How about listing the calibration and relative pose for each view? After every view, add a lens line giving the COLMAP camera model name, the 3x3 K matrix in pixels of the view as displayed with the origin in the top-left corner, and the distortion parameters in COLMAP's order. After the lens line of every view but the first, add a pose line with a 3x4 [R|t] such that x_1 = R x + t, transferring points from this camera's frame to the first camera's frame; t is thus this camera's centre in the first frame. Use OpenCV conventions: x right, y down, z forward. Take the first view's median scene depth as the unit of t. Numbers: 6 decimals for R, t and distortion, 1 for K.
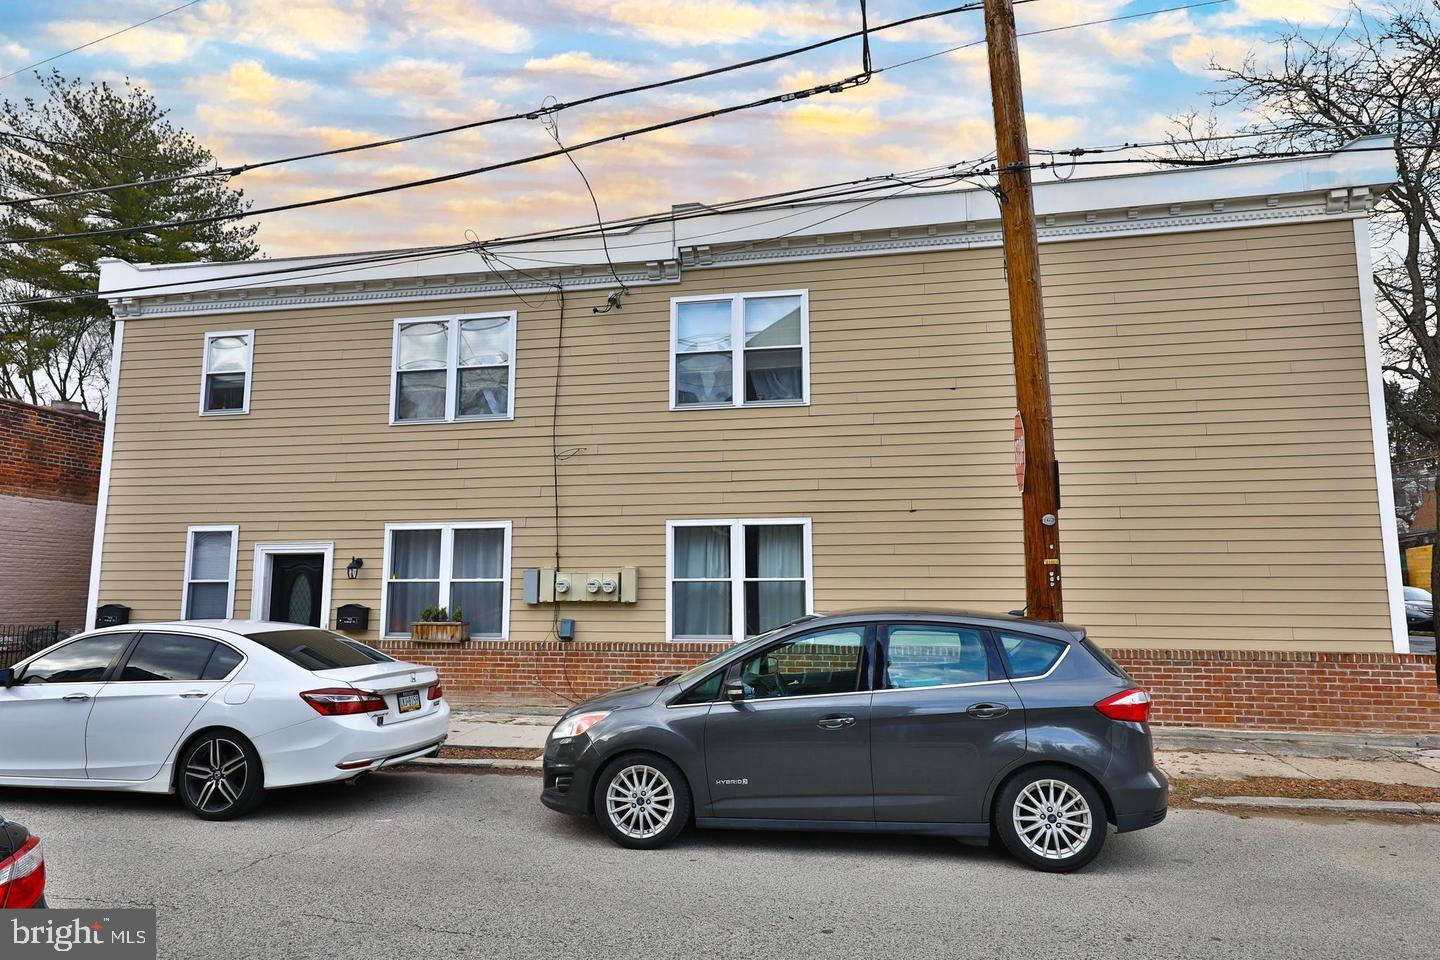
lens RADIAL K [[778.3, 0, 714.6], [0, 778.3, 488.0], [0, 0, 1]] dist [0.012050, -0.001756]
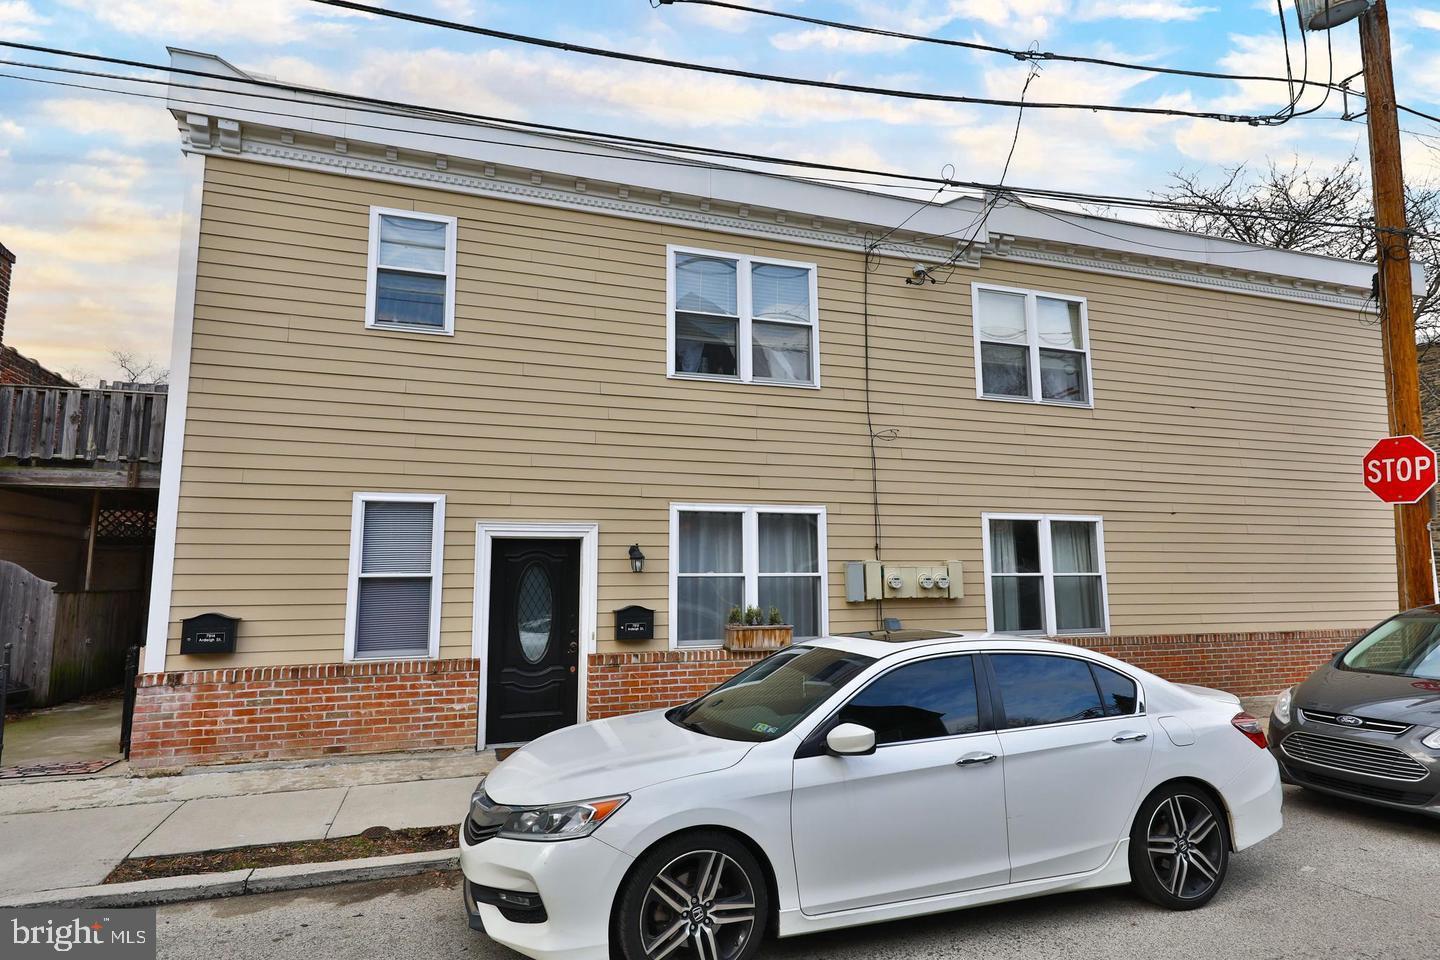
lens RADIAL K [[741.4, 0, 722.3], [0, 741.4, 485.0], [0, 0, 1]] dist [0.013748, -0.001733]
pose [[0.884711, 0.056012, 0.462762, -0.769821], [-0.055742, 0.998343, -0.014270, 0.038542], [-0.462794, -0.013171, 0.886368, 0.335823]]
